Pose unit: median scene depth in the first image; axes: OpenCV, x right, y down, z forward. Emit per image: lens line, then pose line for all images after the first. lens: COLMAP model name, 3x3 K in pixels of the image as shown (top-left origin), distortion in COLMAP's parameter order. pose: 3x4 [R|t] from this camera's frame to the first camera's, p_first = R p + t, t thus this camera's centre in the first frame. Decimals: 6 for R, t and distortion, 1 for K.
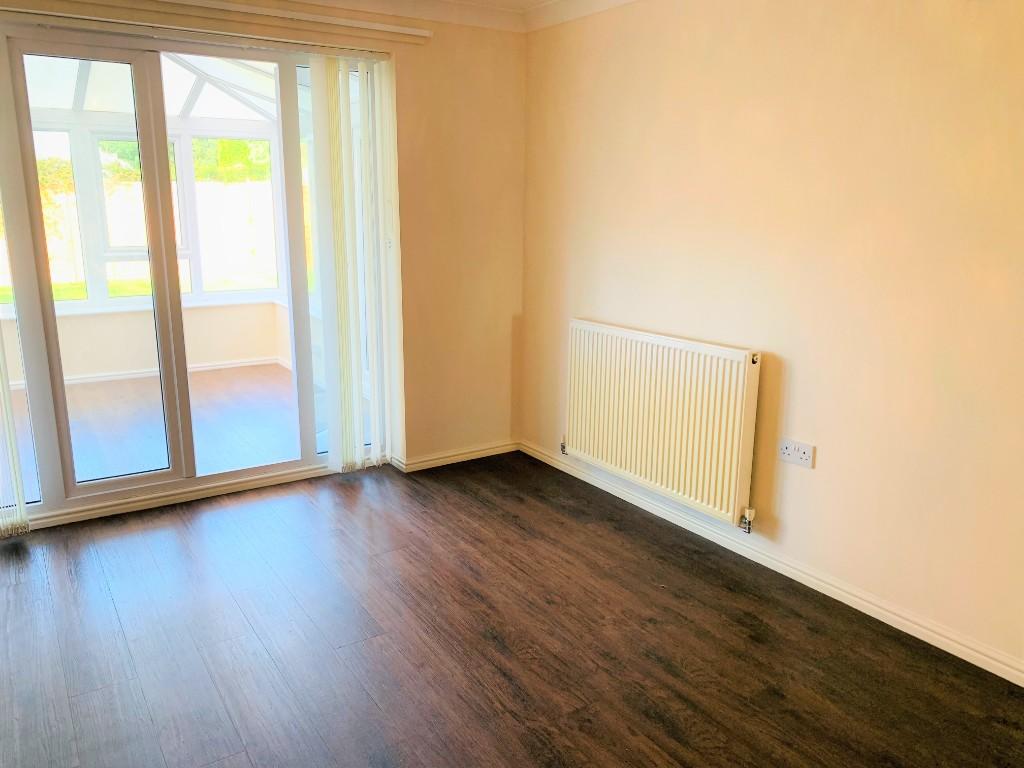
lens RADIAL K [[780.9, 0, 509.8], [0, 780.9, 385.3], [0, 0, 1]] dist [0.006828, -0.019185]
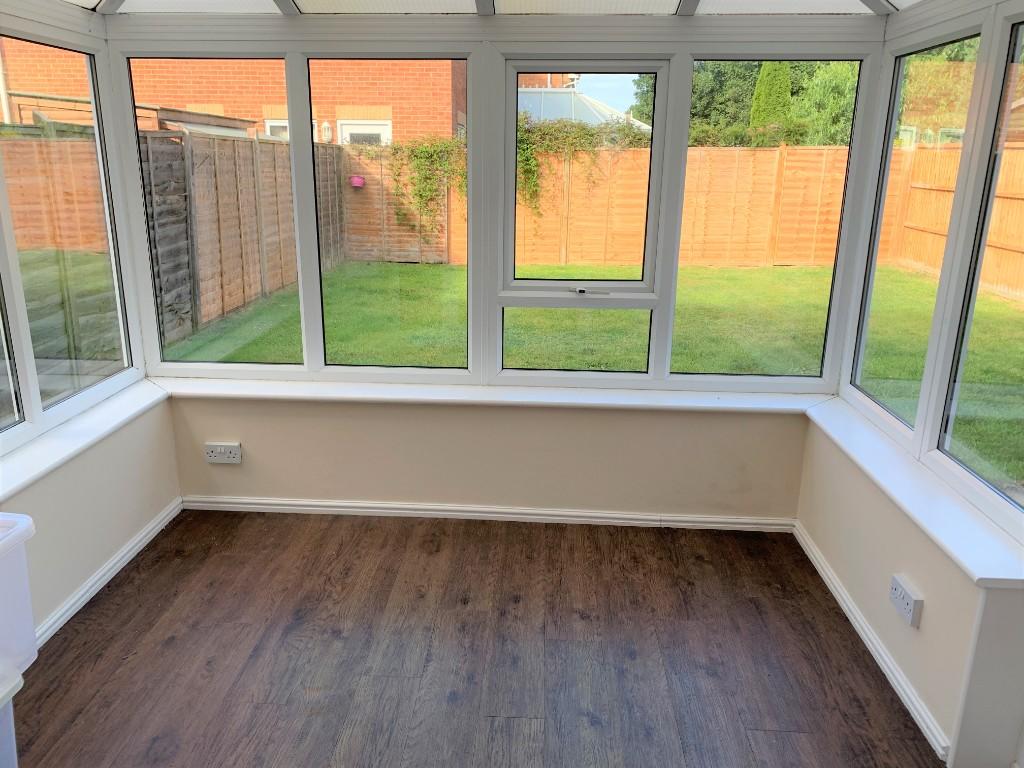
lens RADIAL K [[780.9, 0, 510.4], [0, 780.9, 383.0], [0, 0, 1]] dist [0.006828, -0.019185]
pose [[0.807483, 0.163757, -0.566705, -0.099344], [-0.140115, 0.986445, 0.085401, -0.075260], [0.573008, 0.010444, 0.819483, 0.278150]]
